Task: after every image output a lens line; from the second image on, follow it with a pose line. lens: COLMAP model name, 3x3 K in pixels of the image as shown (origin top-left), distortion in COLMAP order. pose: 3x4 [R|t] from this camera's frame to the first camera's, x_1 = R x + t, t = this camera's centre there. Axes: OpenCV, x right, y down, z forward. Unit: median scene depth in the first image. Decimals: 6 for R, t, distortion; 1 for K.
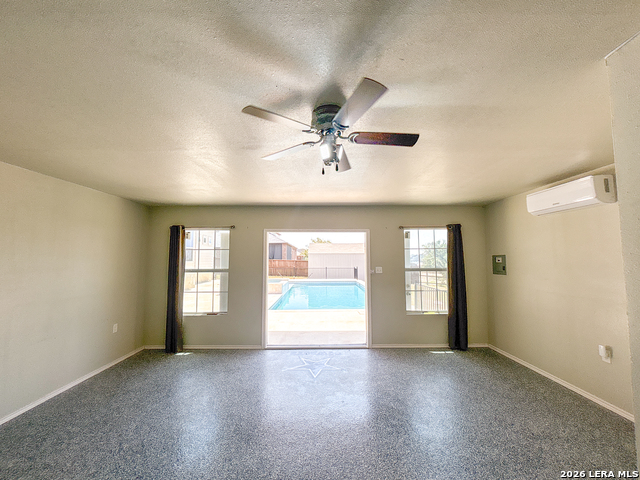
lens RADIAL K [[259.3, 0, 320.0], [0, 259.3, 240.0], [0, 0, 1]] dist [-0.000882, -0.000168]
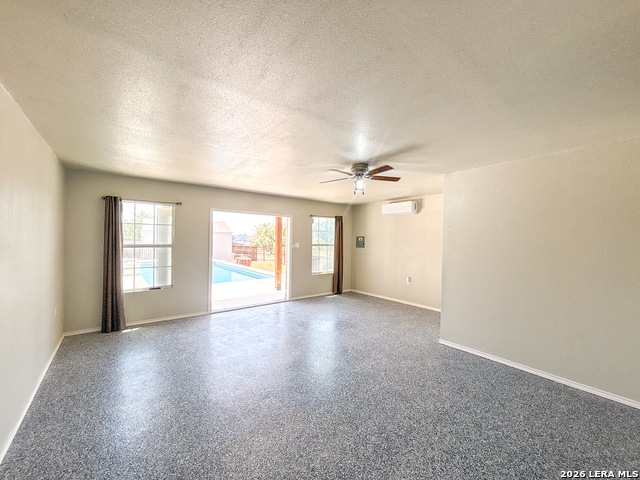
lens RADIAL K [[259.3, 0, 320.0], [0, 259.3, 240.0], [0, 0, 1]] dist [-0.000882, -0.000168]
pose [[0.789242, 0.012512, 0.613955, -0.534501], [-0.060631, 0.996495, 0.057633, 0.000462], [-0.611082, -0.082711, 0.787234, -0.168547]]
